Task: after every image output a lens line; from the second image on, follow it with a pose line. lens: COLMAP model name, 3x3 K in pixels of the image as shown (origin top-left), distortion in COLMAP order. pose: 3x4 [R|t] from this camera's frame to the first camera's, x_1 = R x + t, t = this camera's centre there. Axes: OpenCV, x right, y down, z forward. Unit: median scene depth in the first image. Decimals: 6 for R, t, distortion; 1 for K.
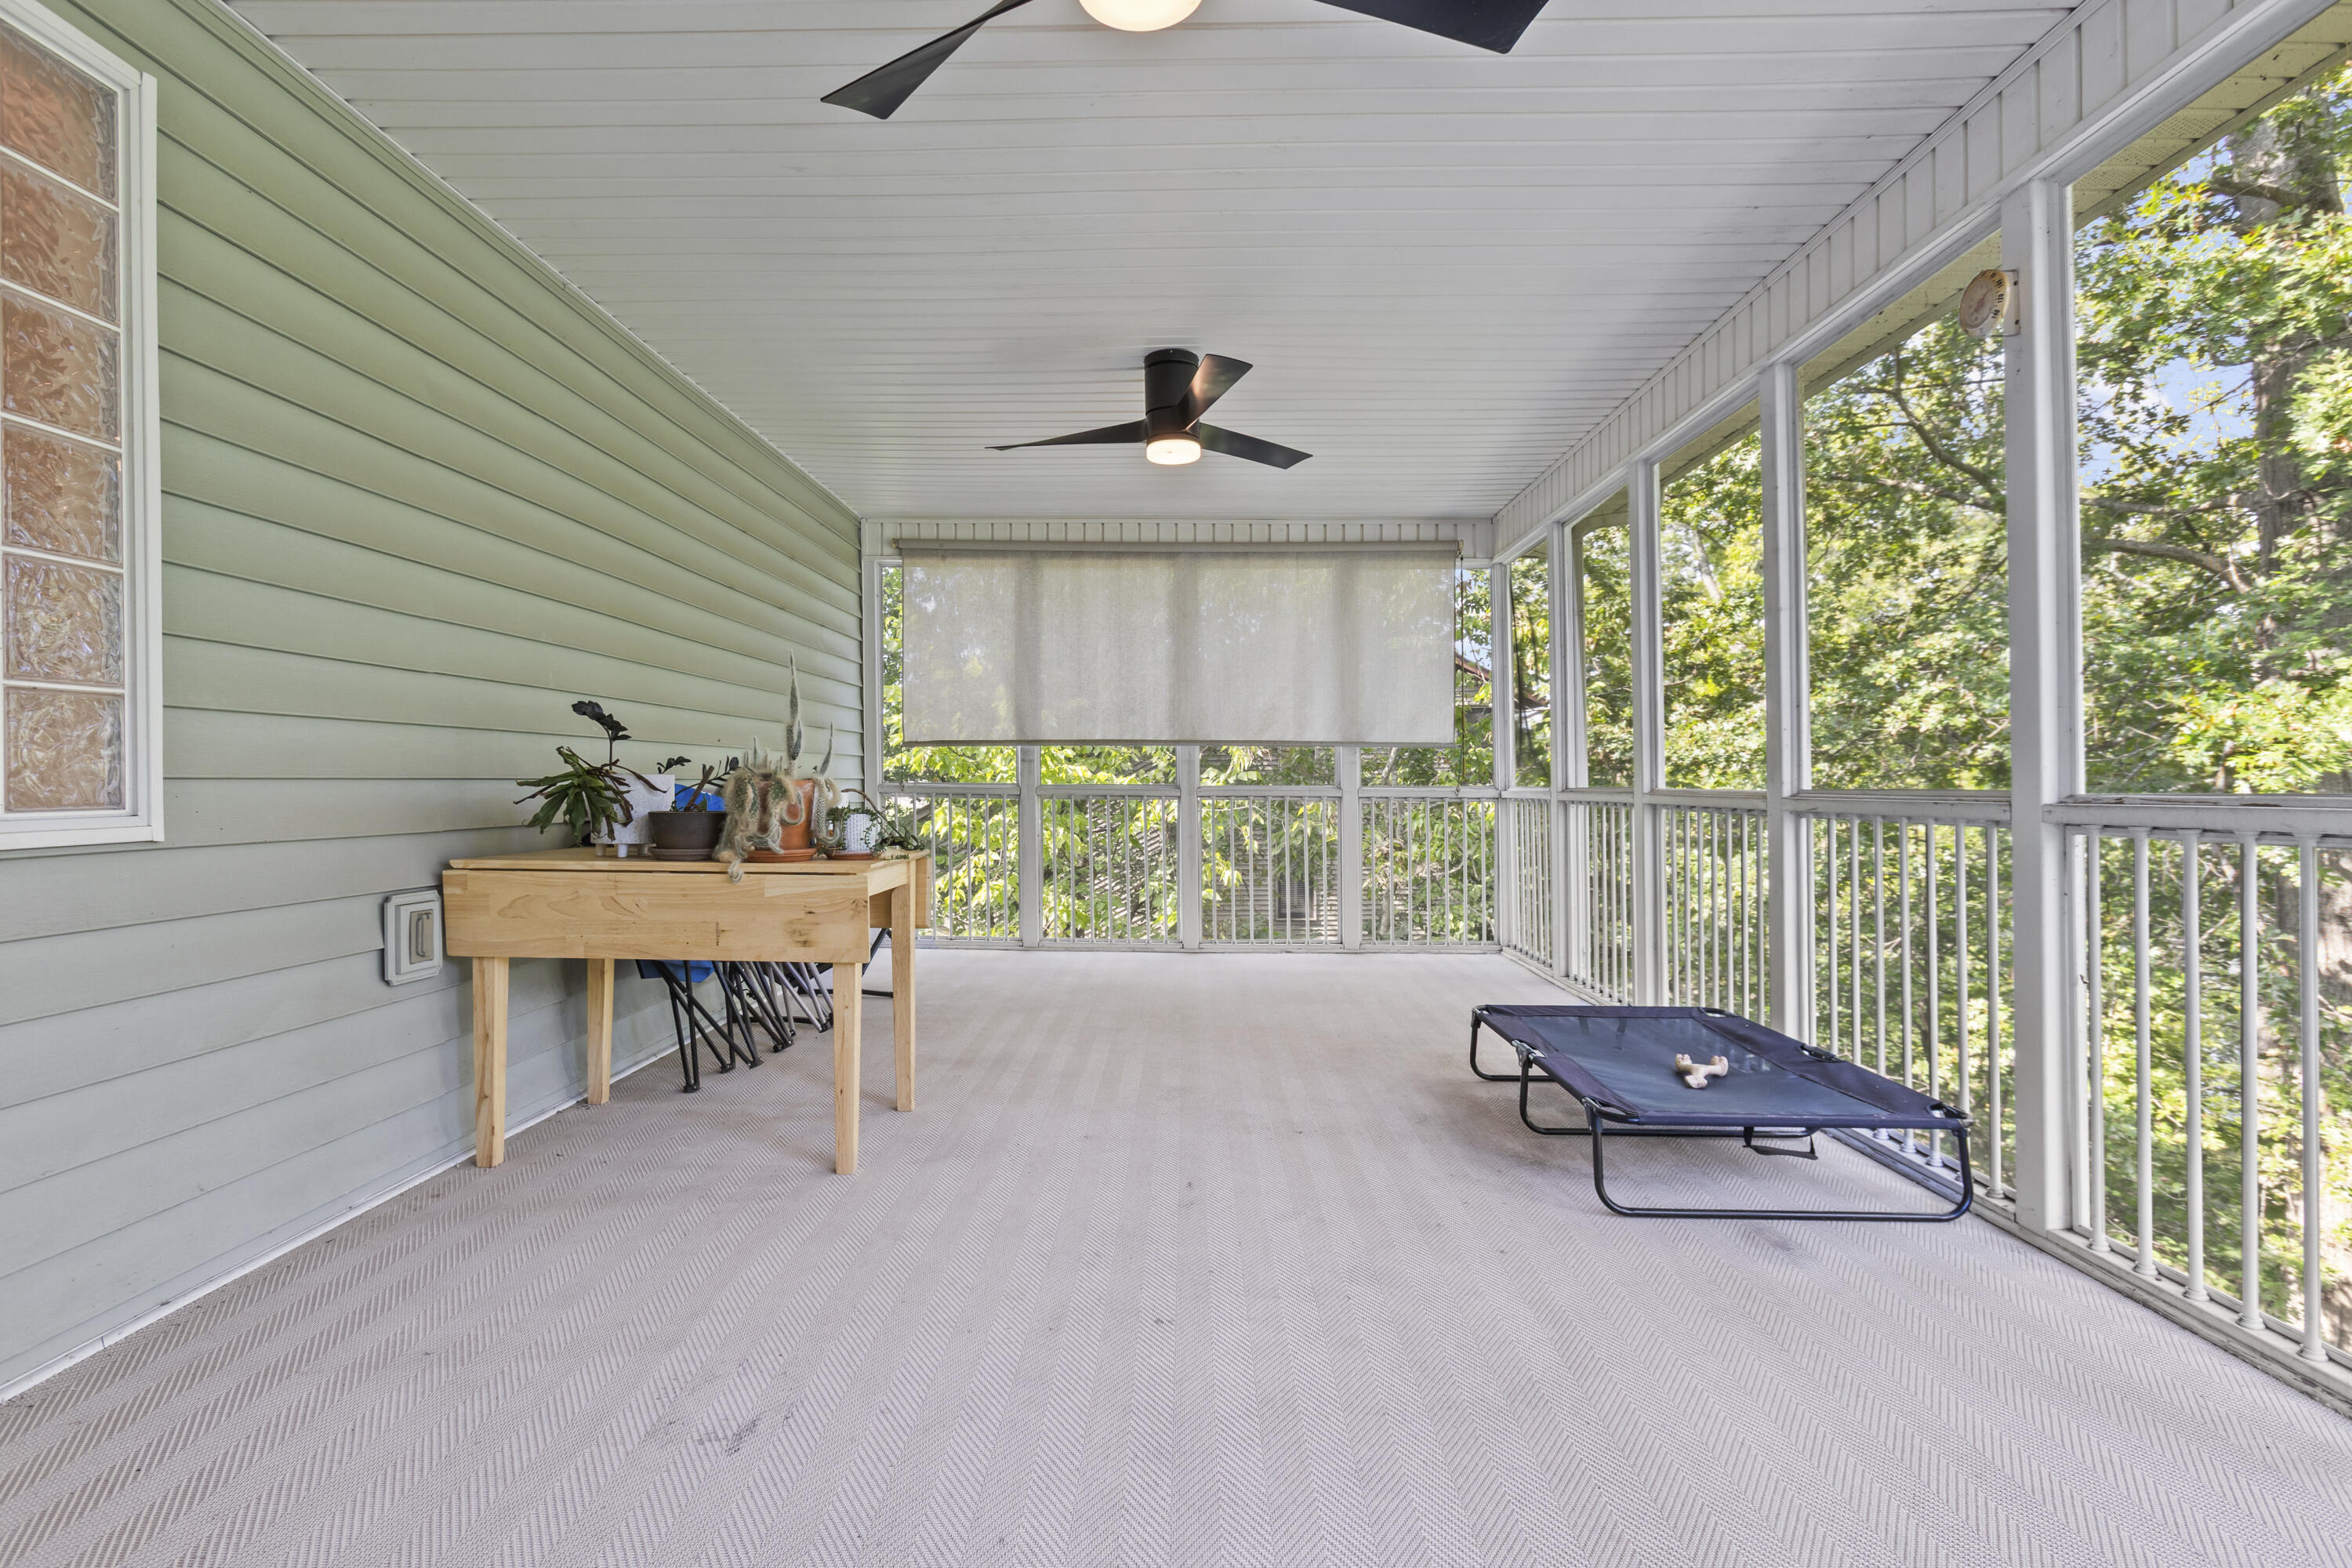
lens RADIAL K [[1109.1, 0, 1176.0], [0, 1109.1, 784.0], [0, 0, 1]] dist [-0.000505, 0.000324]
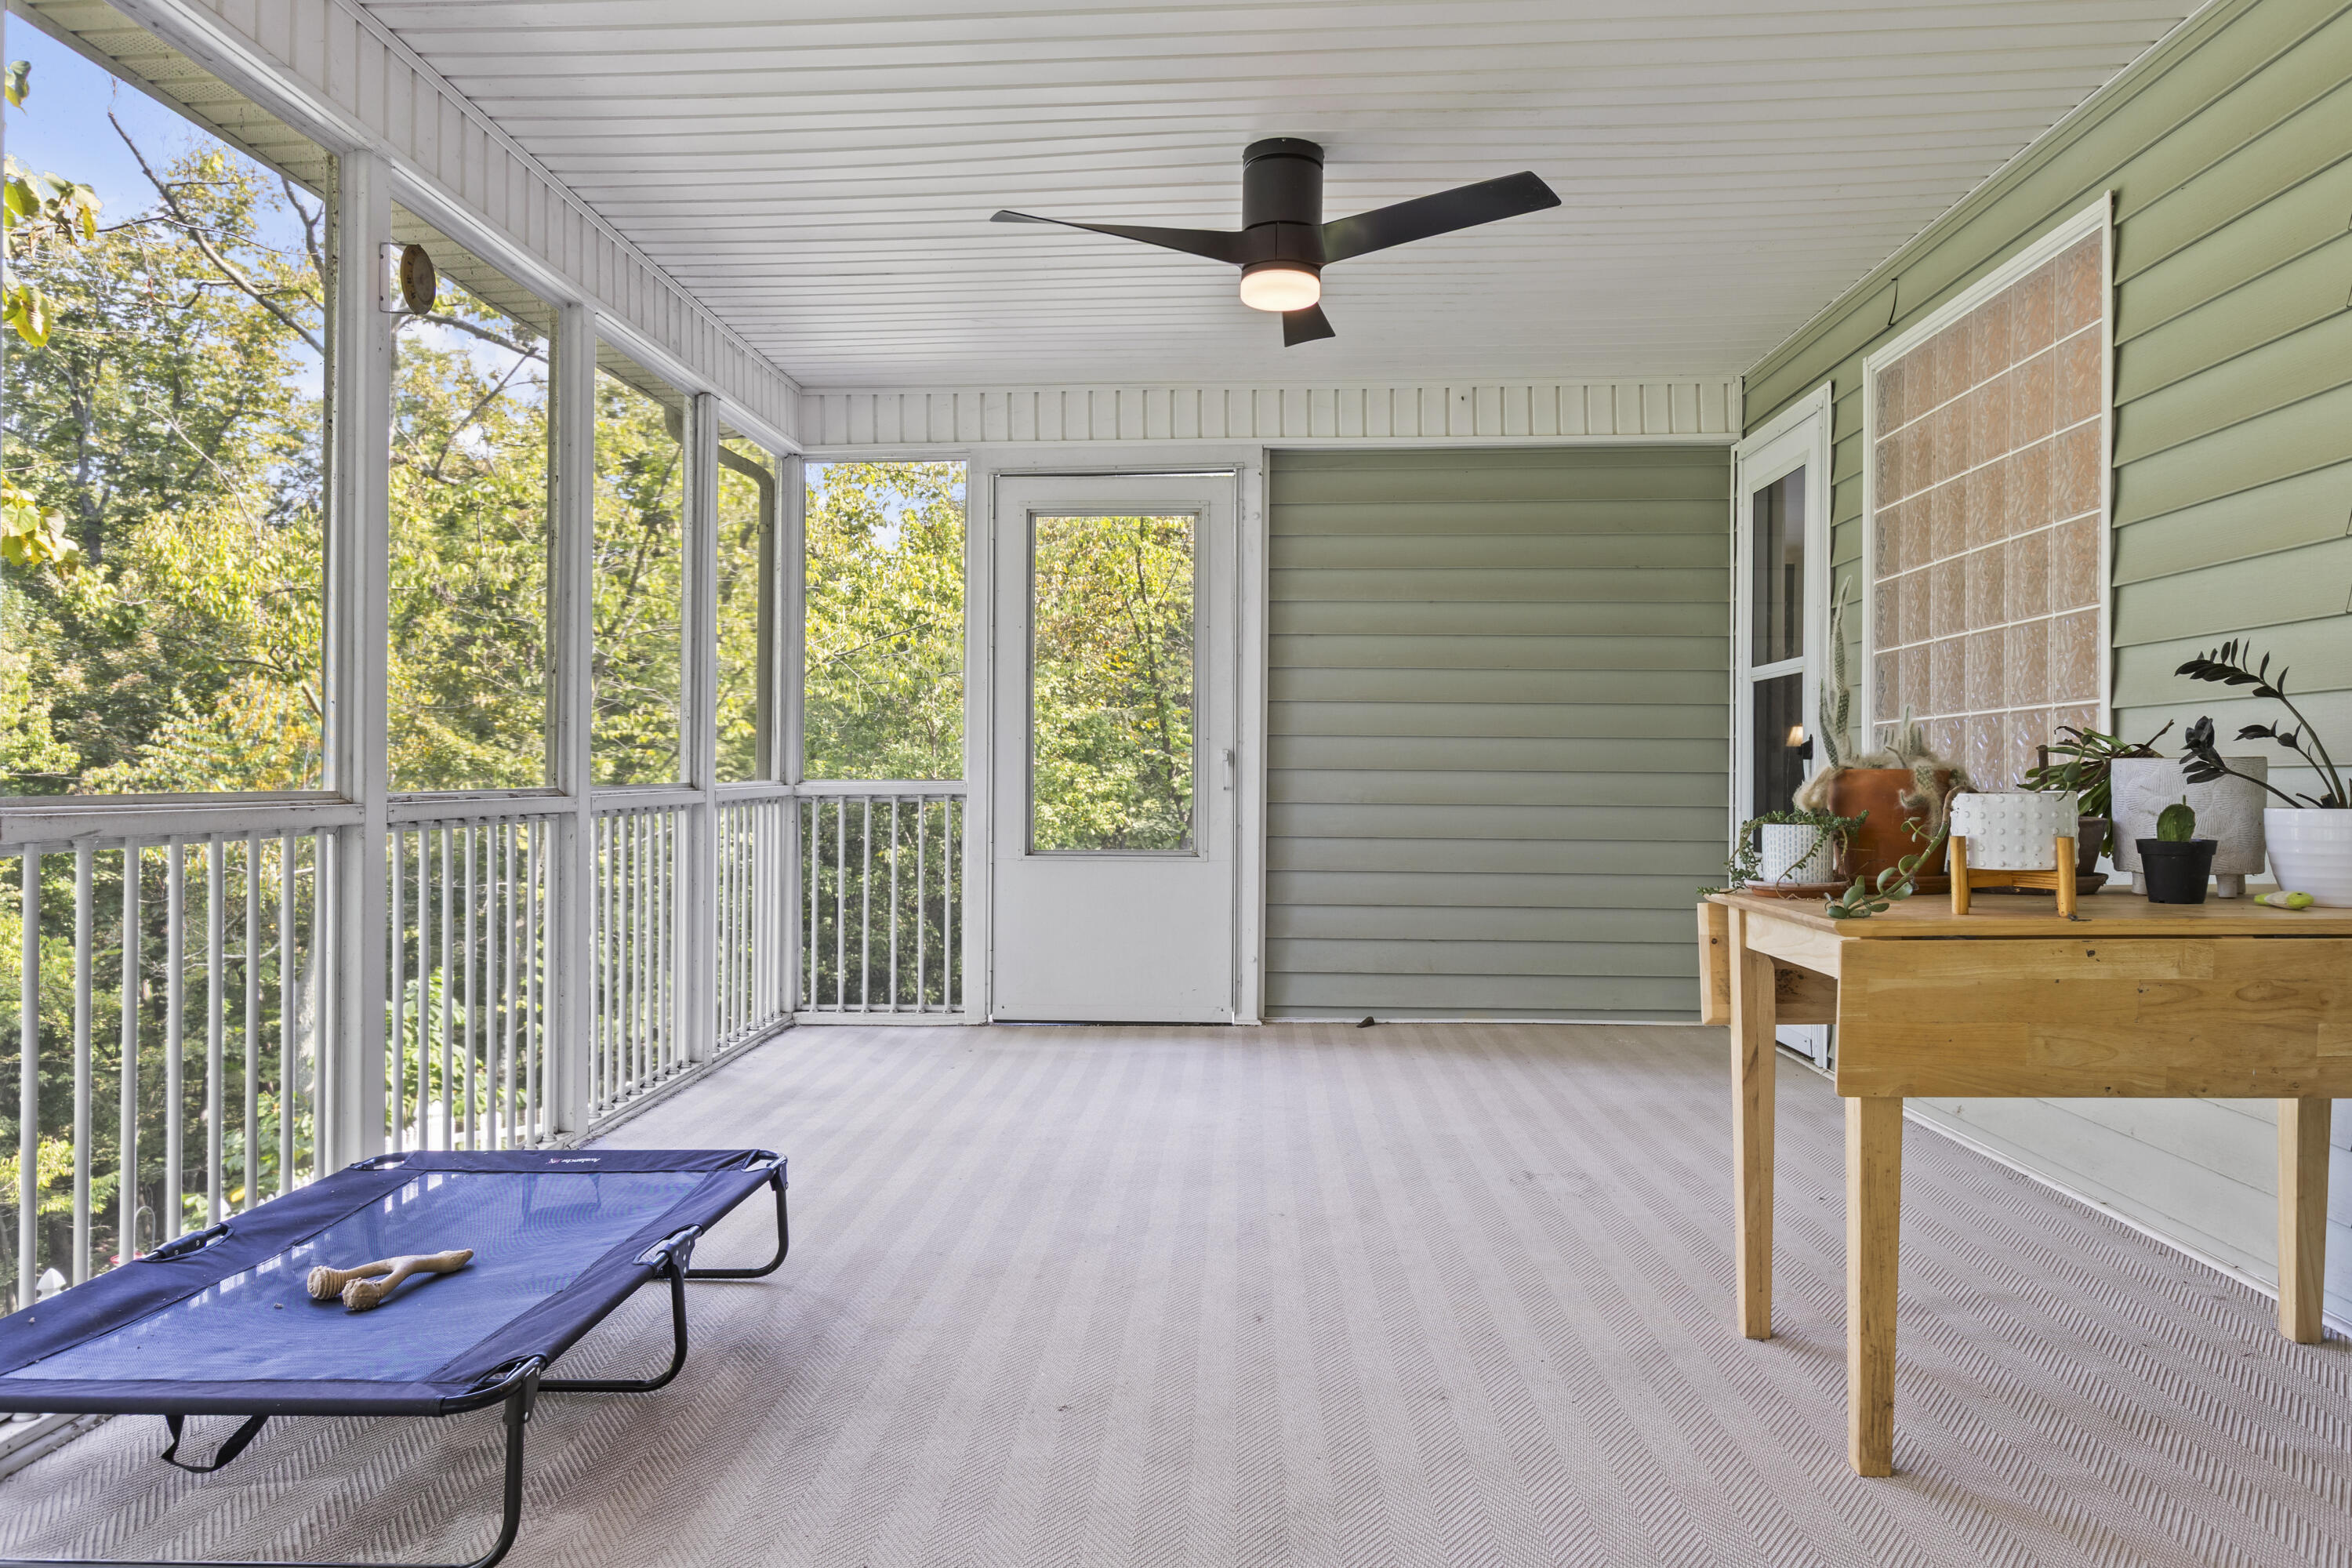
lens RADIAL K [[1660.2, 0, 1176.0], [0, 1660.2, 784.0], [0, 0, 1]] dist [0.006237, 0.006456]
pose [[-0.999575, 0.004642, 0.028779, 0.033064], [0.004716, 0.999986, 0.002491, 0.001416], [-0.028767, 0.002626, -0.999583, 2.061520]]
